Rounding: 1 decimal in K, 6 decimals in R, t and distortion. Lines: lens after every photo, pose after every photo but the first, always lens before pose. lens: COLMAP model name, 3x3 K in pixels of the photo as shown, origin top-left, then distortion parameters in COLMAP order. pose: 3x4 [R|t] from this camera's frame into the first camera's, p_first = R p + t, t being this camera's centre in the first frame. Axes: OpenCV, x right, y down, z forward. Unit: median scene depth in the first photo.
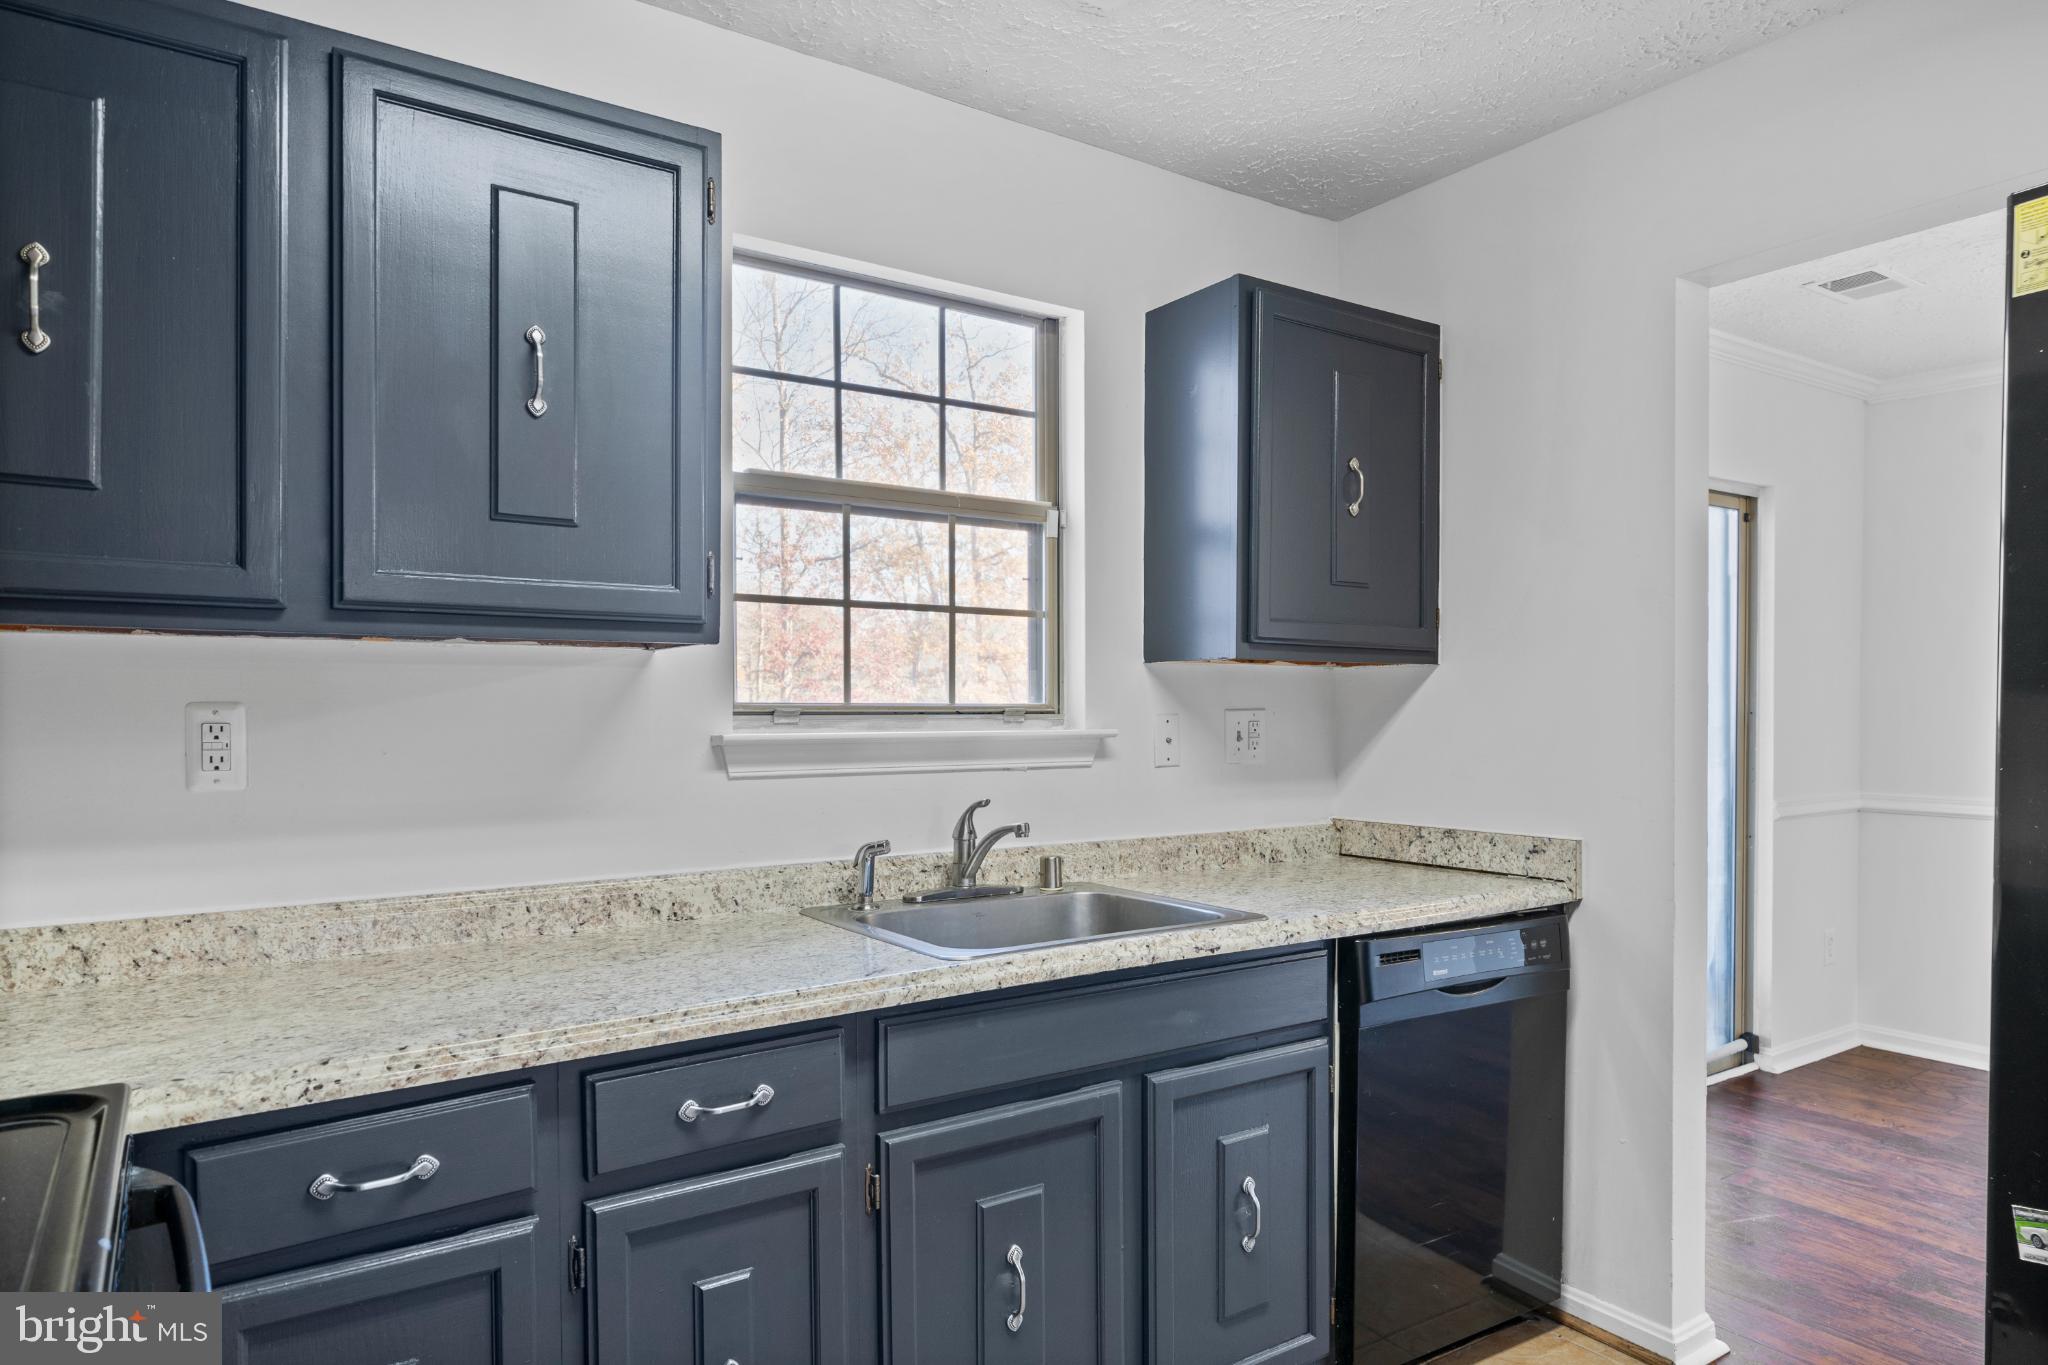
lens RADIAL K [[1228.6, 0, 977.4], [0, 1228.6, 715.6], [0, 0, 1]] dist [0.000435, 0.000803]
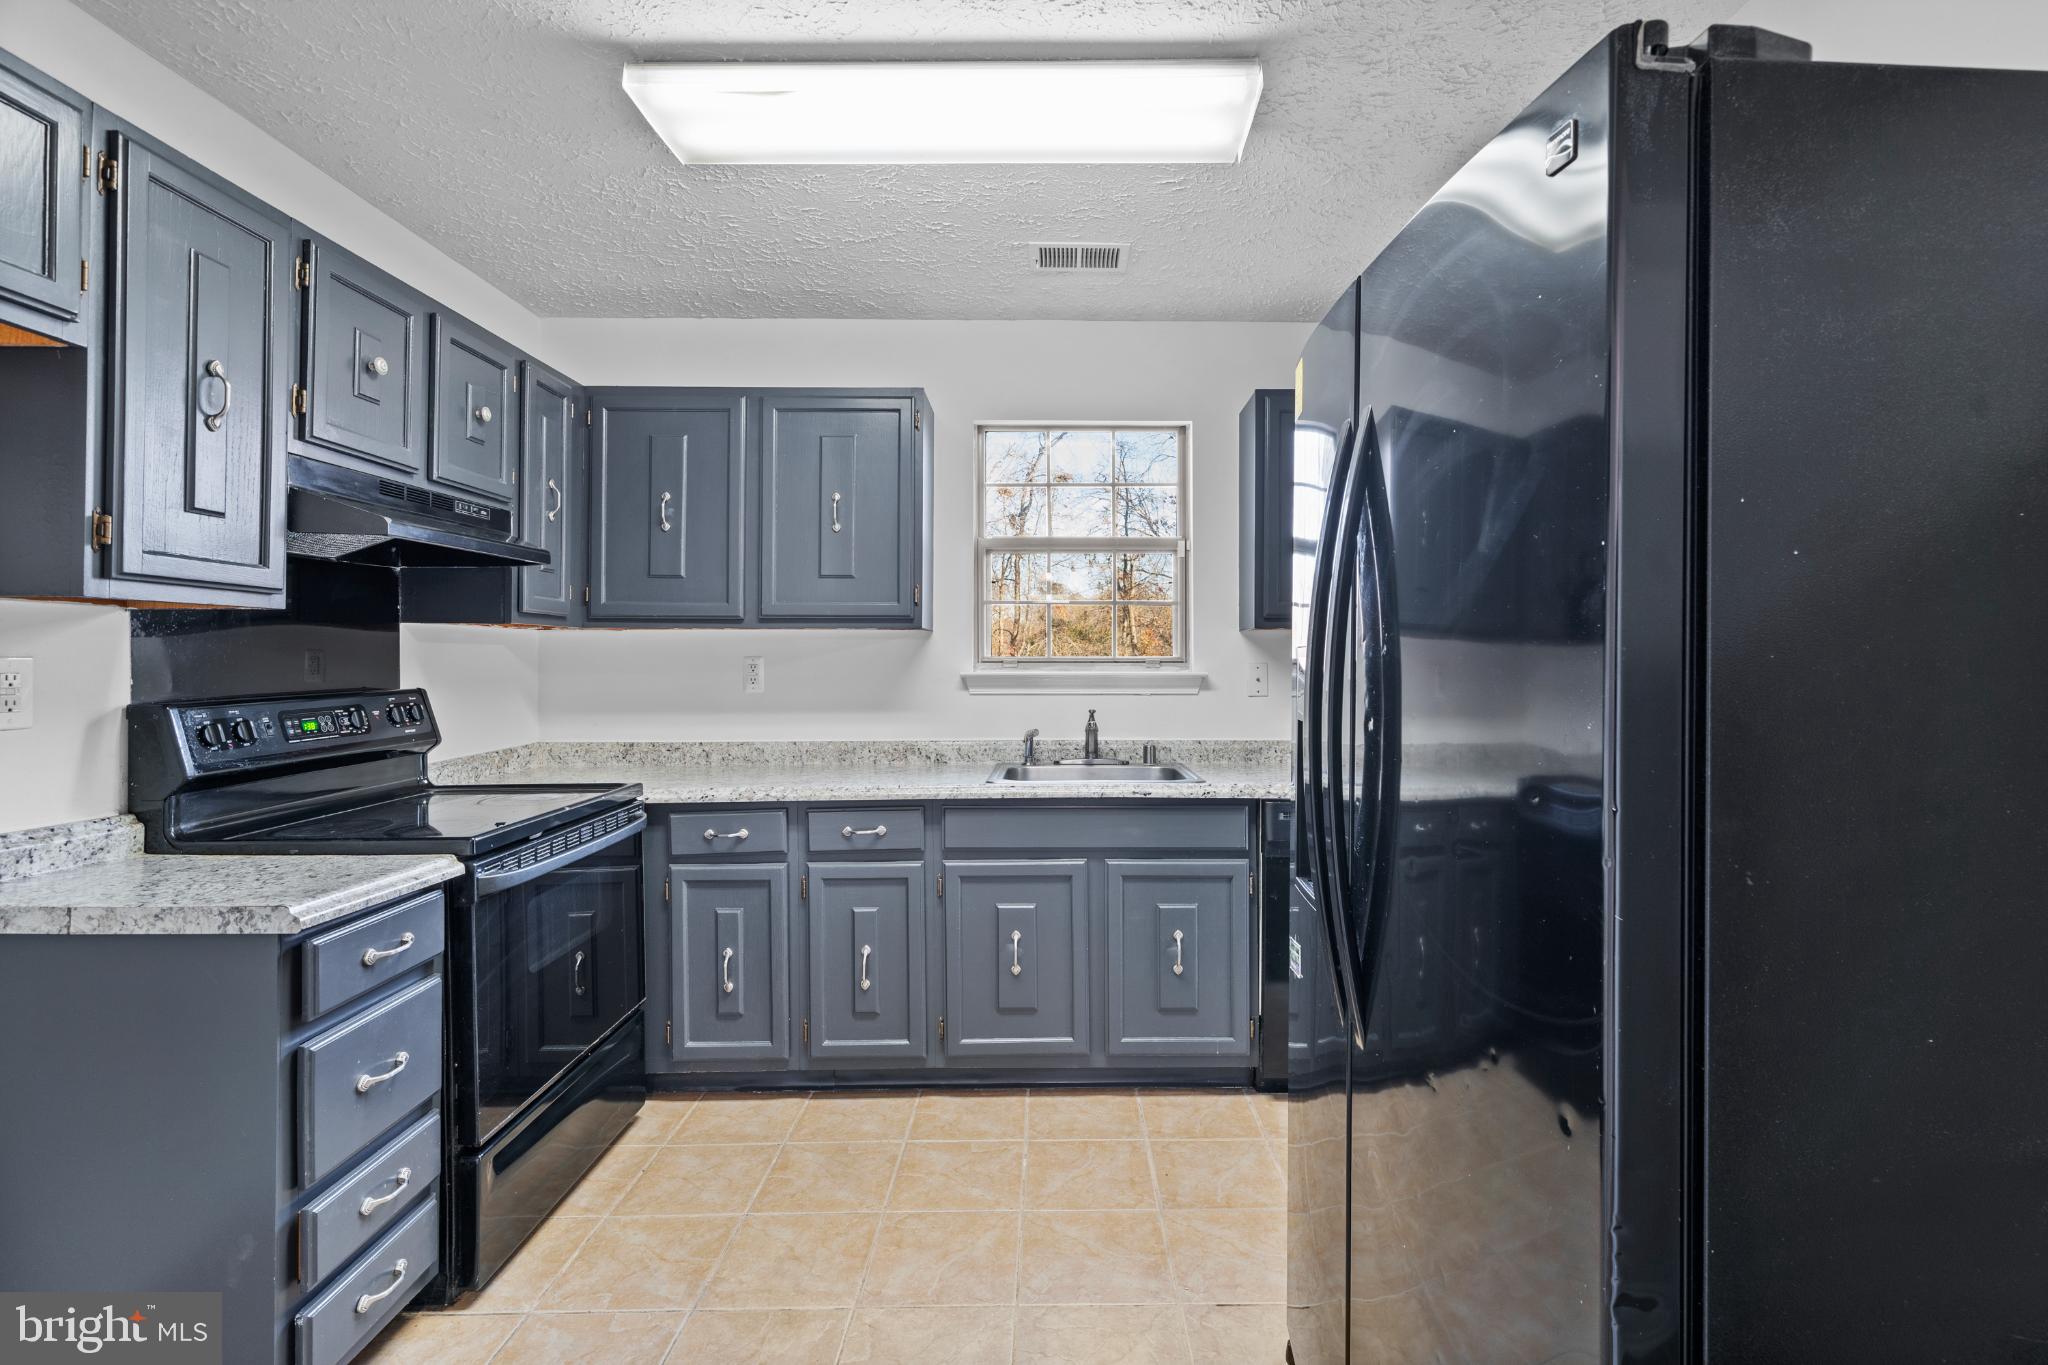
lens RADIAL K [[904.7, 0, 1023.3], [0, 904.7, 653.9], [0, 0, 1]] dist [0.009351, 0.000659]
pose [[0.829864, -0.004204, -0.557950, 0.838129], [-0.005107, 0.999873, -0.015129, 0.009131], [0.557943, 0.015404, 0.829737, -0.201348]]
